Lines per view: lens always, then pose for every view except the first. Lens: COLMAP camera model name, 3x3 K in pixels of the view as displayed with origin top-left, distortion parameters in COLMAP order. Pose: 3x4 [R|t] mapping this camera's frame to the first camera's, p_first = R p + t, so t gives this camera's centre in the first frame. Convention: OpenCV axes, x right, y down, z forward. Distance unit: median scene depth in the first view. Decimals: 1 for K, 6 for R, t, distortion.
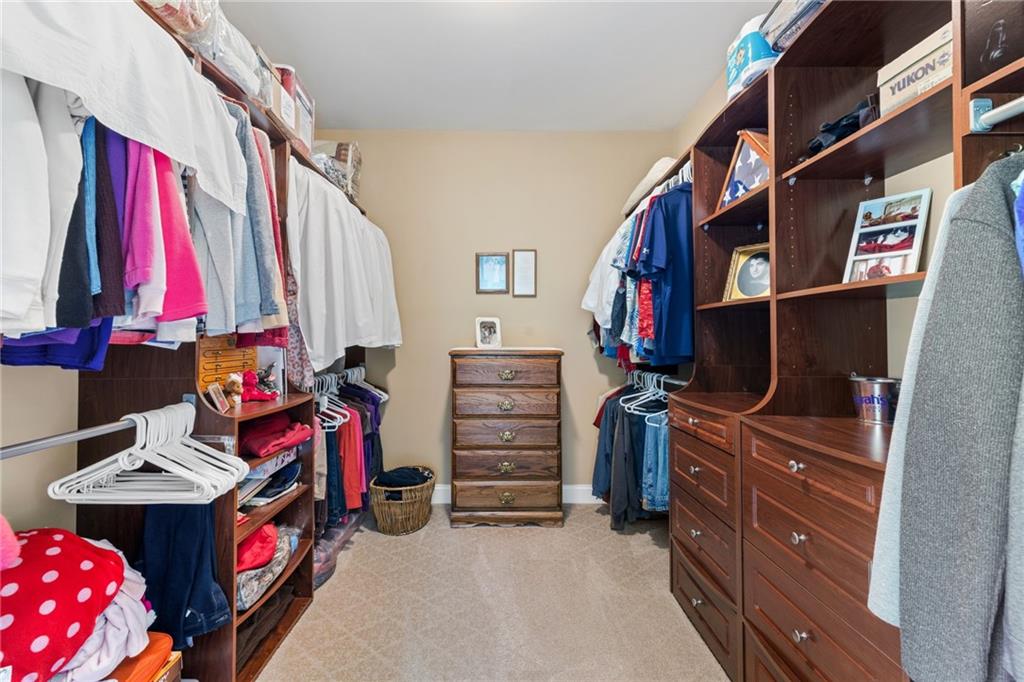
lens RADIAL K [[529.4, 0, 512.0], [0, 529.4, 341.0], [0, 0, 1]] dist [-0.000283, 0.000391]
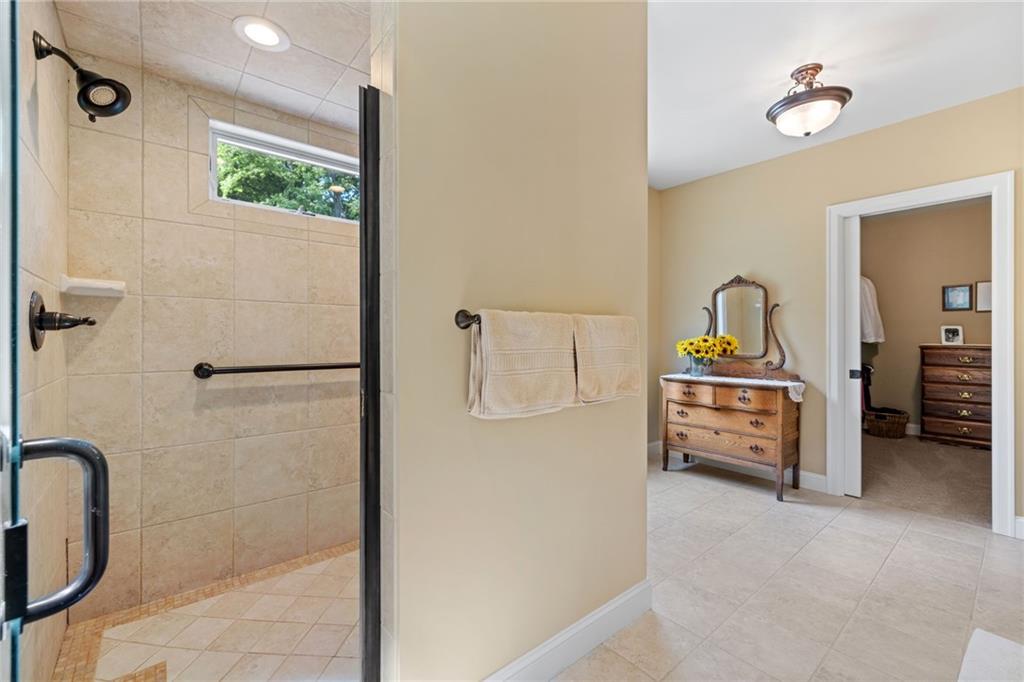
lens RADIAL K [[430.4, 0, 512.0], [0, 430.4, 341.0], [0, 0, 1]] dist [0.001709, 0.000665]
pose [[0.639964, 0.004948, -0.768389, 0.117853], [-0.005512, 0.999983, 0.001849, 0.007849], [0.768385, 0.003052, 0.639981, -0.971664]]
